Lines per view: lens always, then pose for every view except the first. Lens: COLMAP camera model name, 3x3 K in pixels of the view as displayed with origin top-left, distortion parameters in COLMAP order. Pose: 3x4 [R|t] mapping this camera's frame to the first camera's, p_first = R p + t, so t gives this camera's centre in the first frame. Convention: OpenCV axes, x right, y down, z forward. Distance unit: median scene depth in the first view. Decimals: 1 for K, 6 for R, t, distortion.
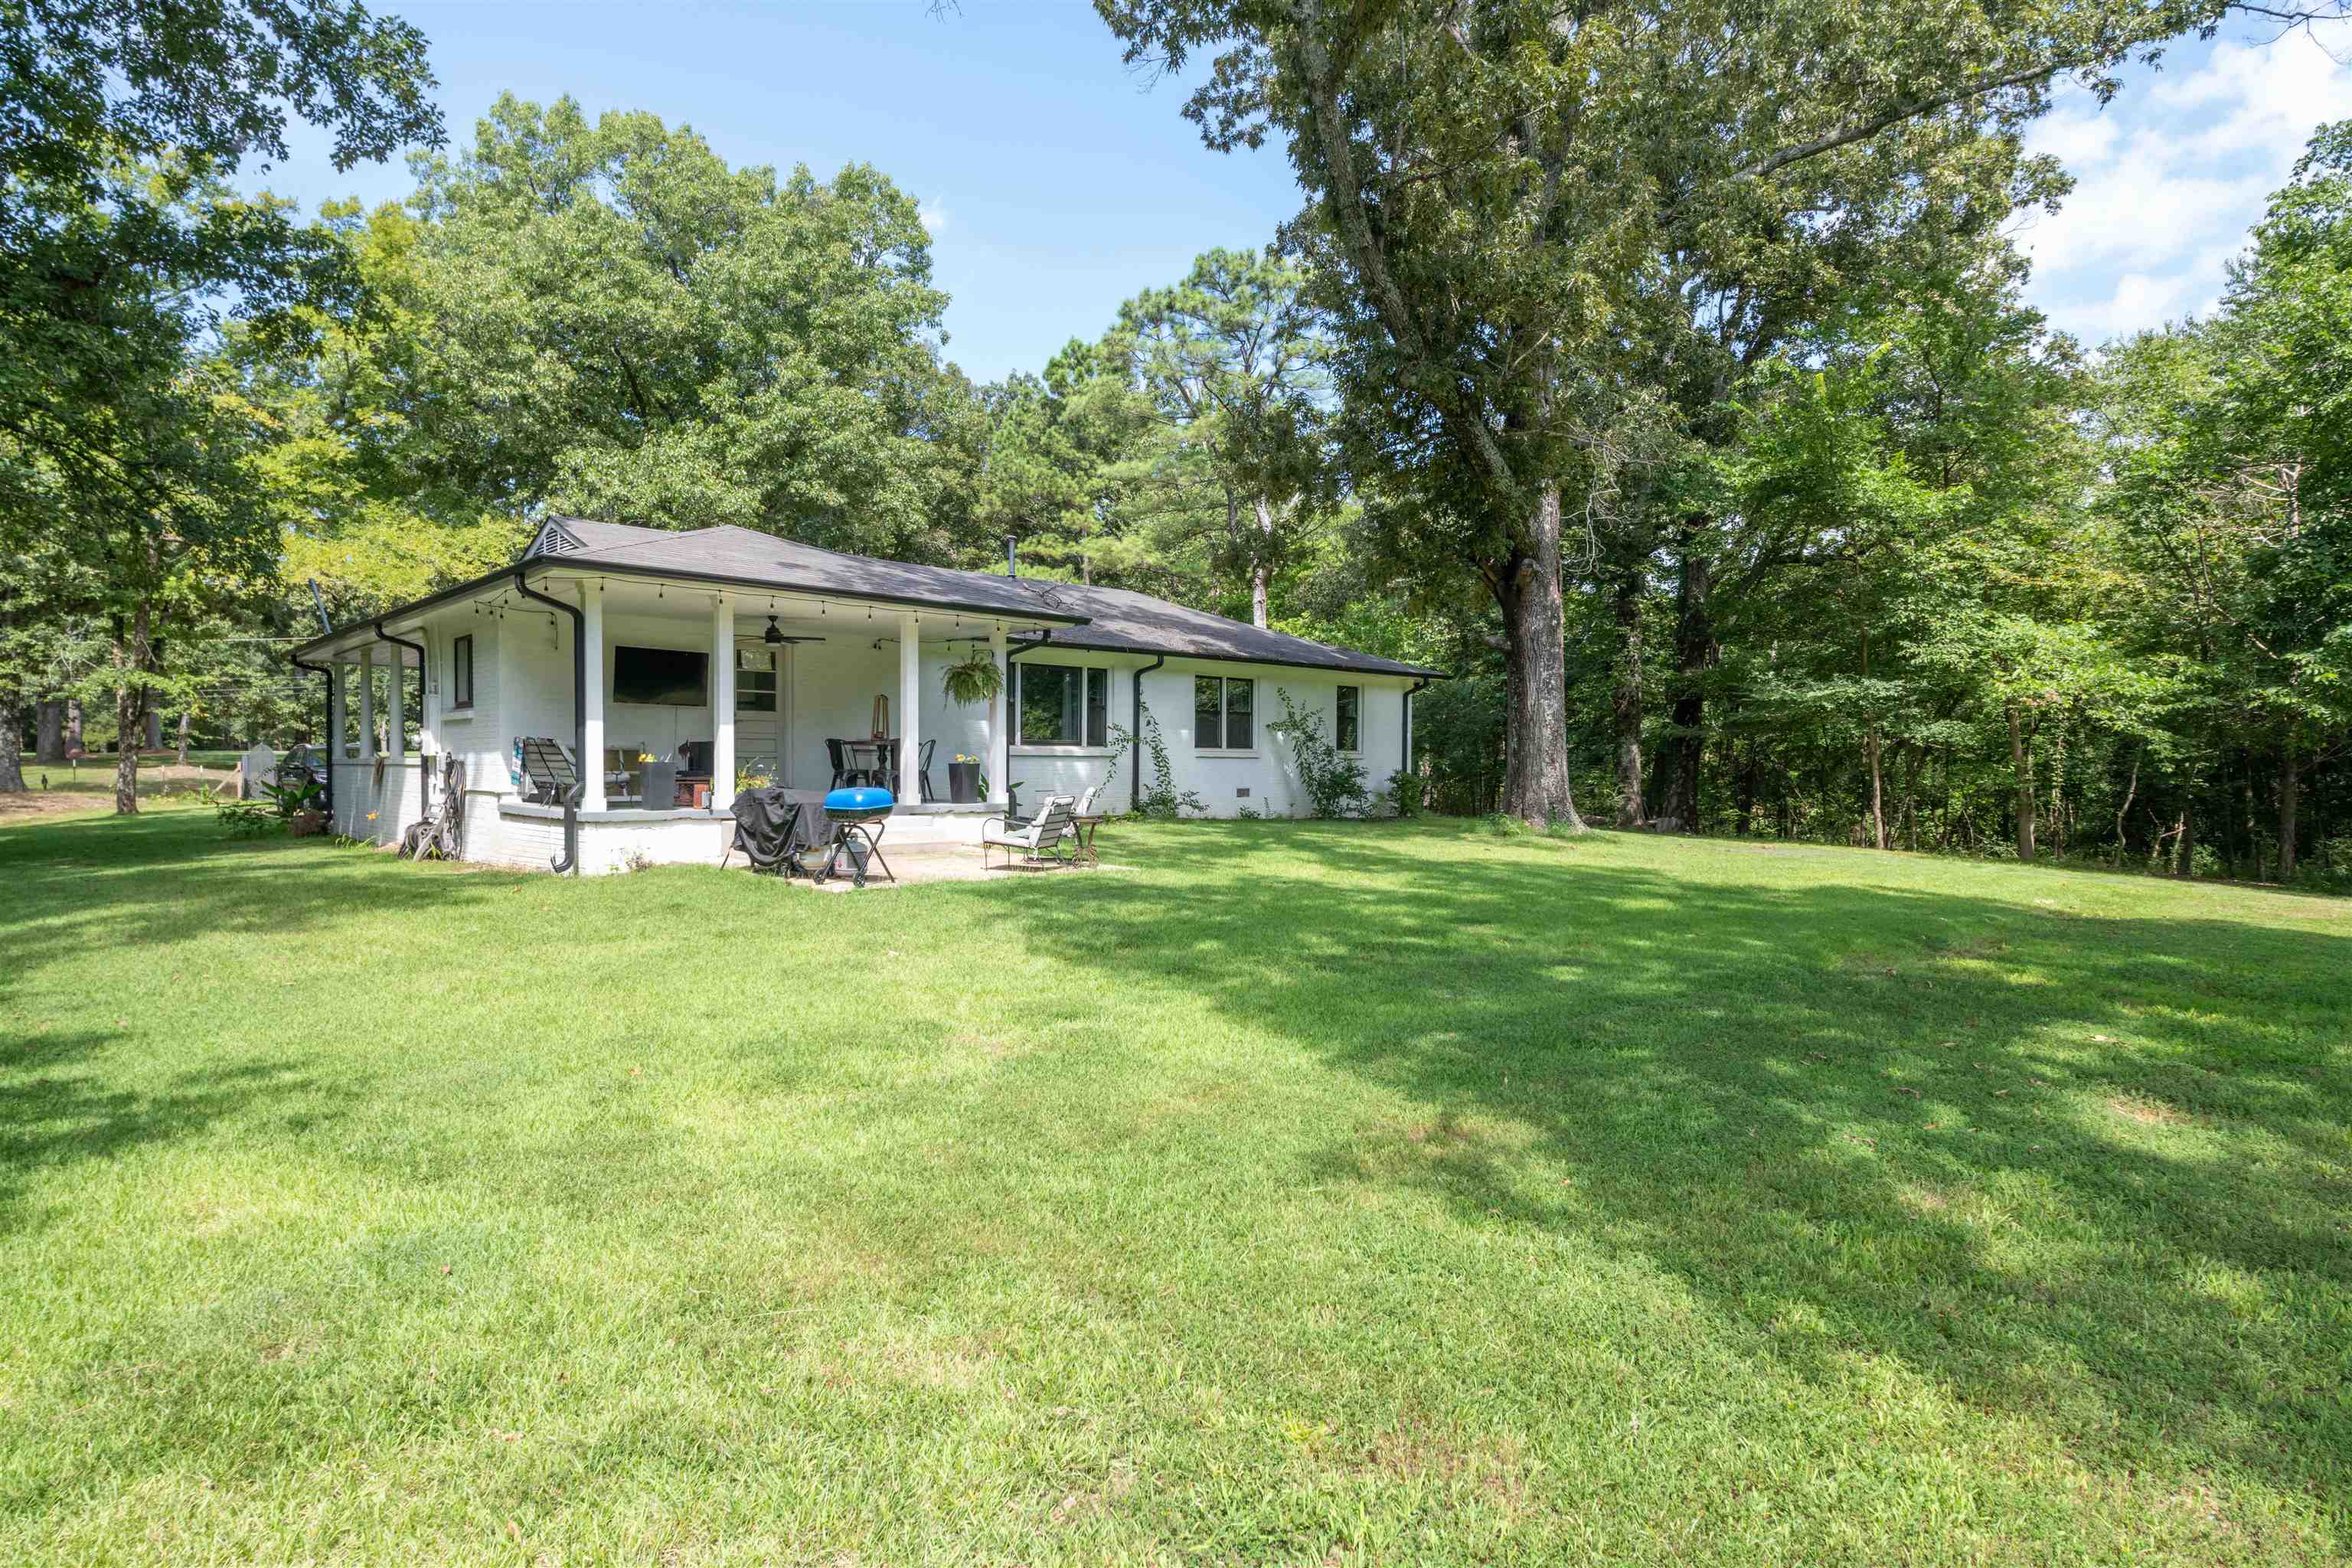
lens RADIAL K [[1288.9, 0, 1223.9], [0, 1288.9, 790.0], [0, 0, 1]] dist [0.000807, 0.000049]
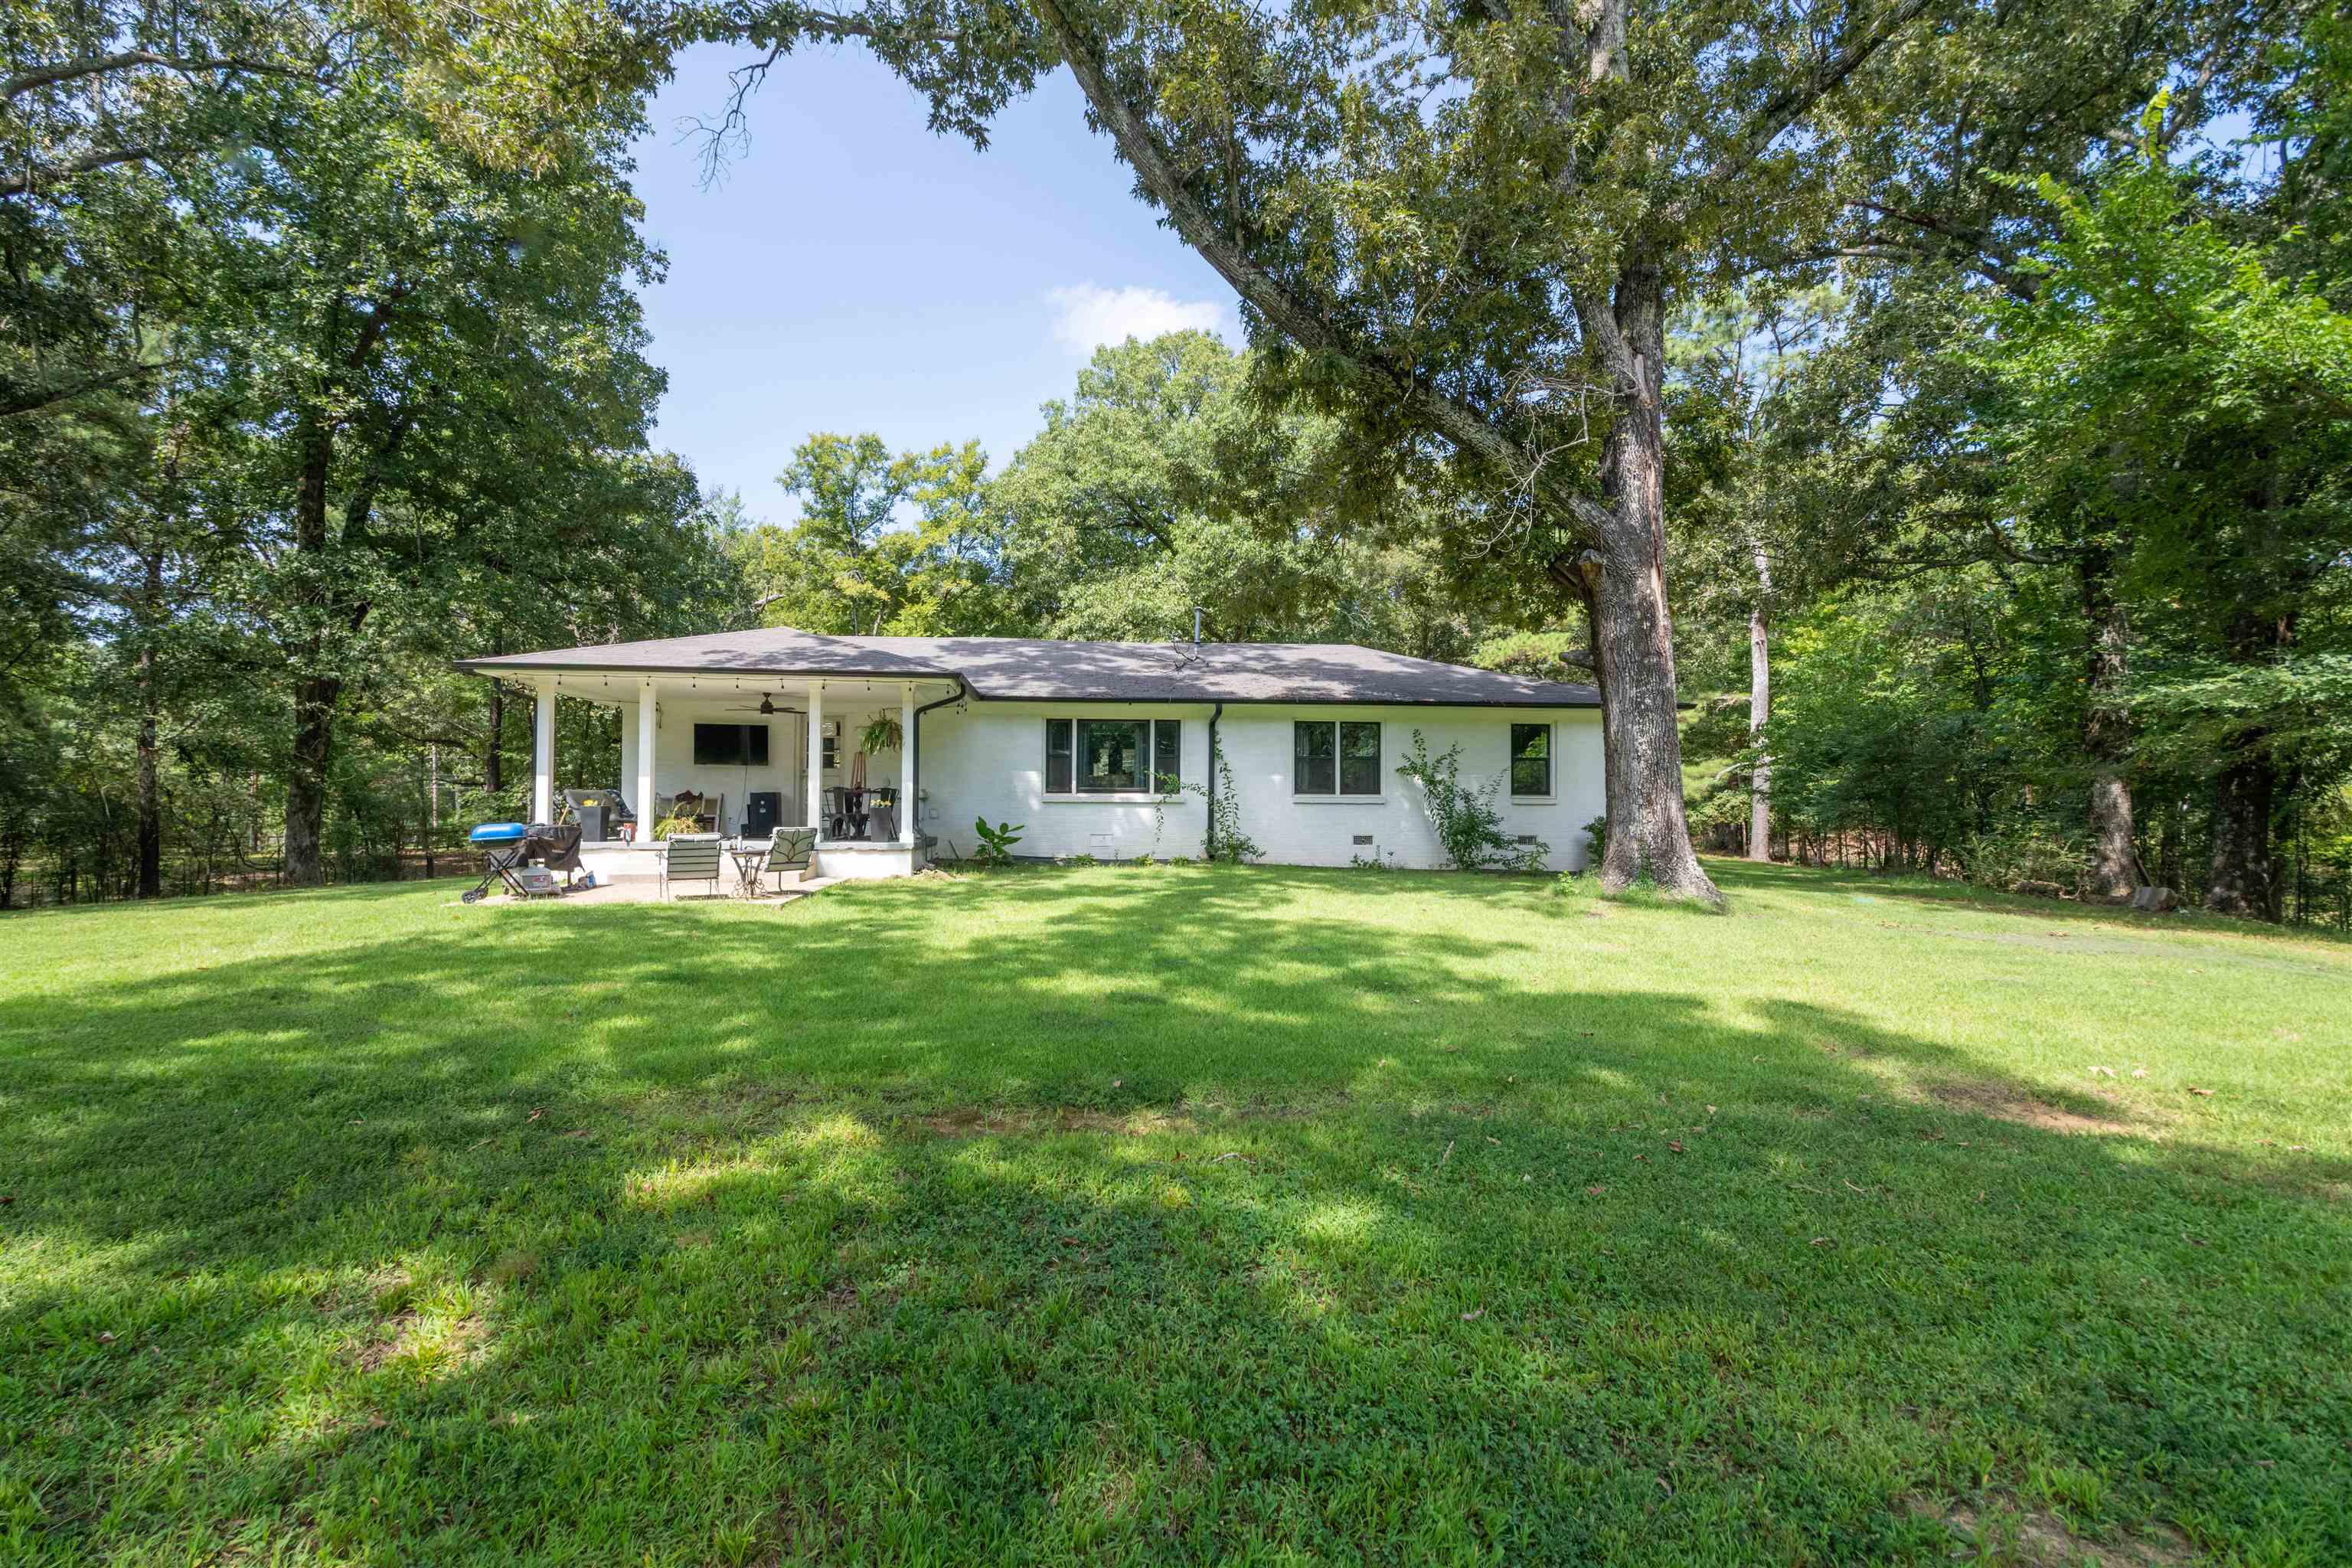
lens RADIAL K [[1042.9, 0, 1176.0], [0, 1042.9, 784.0], [0, 0, 1]] dist [-0.000443, -0.000037]
pose [[0.771261, -0.020987, -0.636173, 0.420889], [-0.011922, 0.998805, -0.047405, -0.001112], [0.636407, 0.044146, 0.770089, 0.321915]]
